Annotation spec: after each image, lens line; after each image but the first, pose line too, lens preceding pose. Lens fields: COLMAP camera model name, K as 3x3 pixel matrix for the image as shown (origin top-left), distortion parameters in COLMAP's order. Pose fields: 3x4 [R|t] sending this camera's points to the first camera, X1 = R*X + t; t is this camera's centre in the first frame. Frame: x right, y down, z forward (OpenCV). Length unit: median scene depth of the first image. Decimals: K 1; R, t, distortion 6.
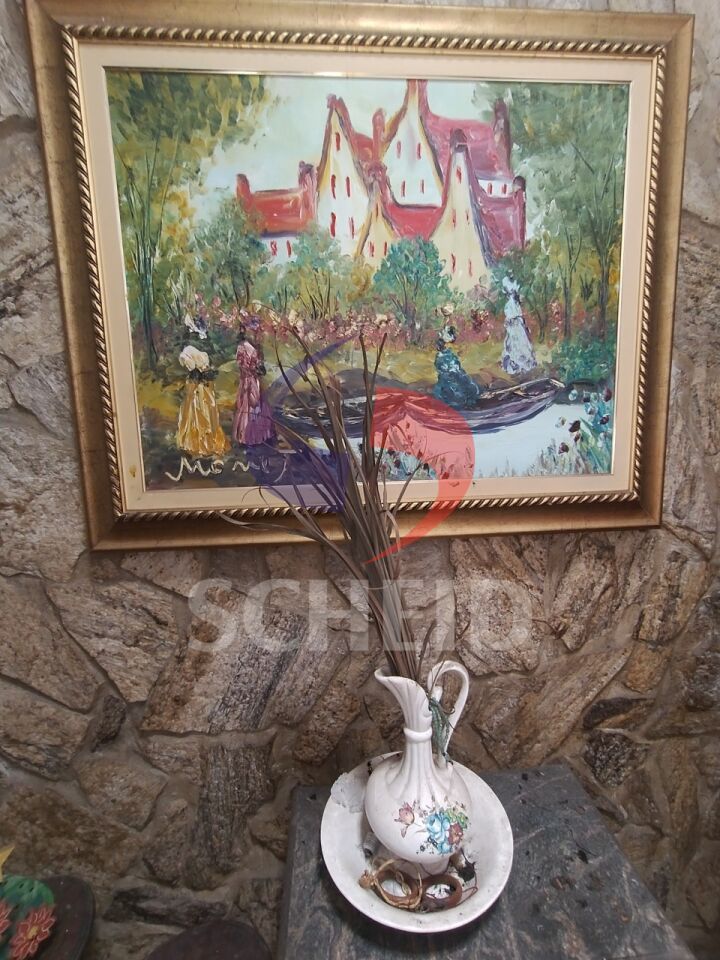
lens RADIAL K [[444.7, 0, 363.3], [0, 444.7, 477.4], [0, 0, 1]] dist [-0.007398, 0.002855]
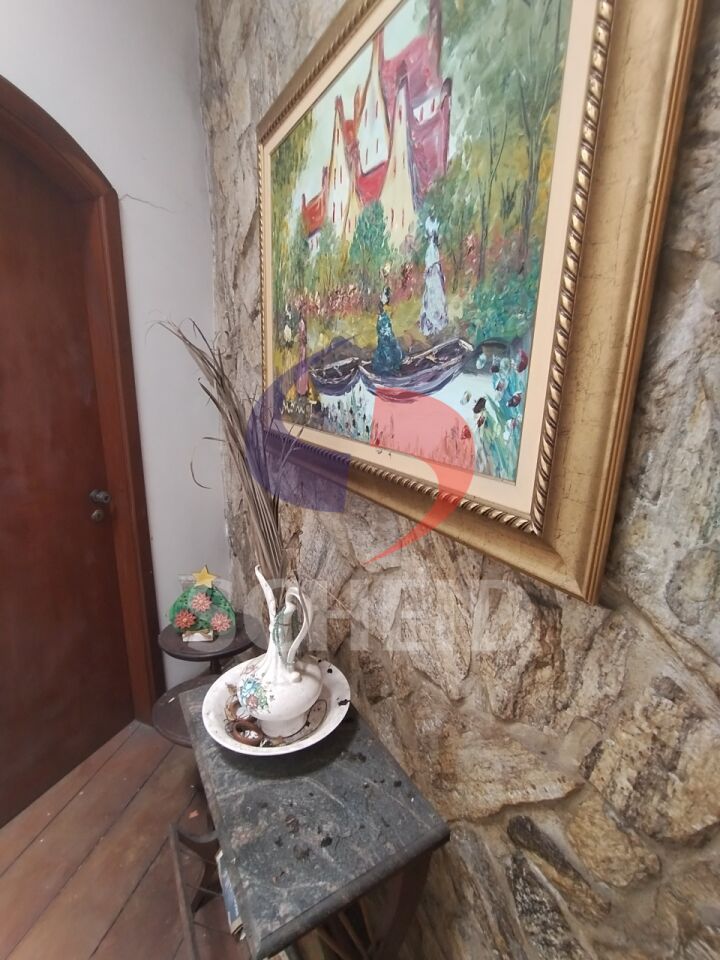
lens RADIAL K [[444.7, 0, 360.4], [0, 444.7, 482.3], [0, 0, 1]] dist [-0.007398, 0.002855]
pose [[0.442599, 0.246834, -0.862078, 1.101878], [-0.172290, 0.966865, 0.188382, -0.101719], [0.880012, 0.065150, 0.470461, 0.519921]]
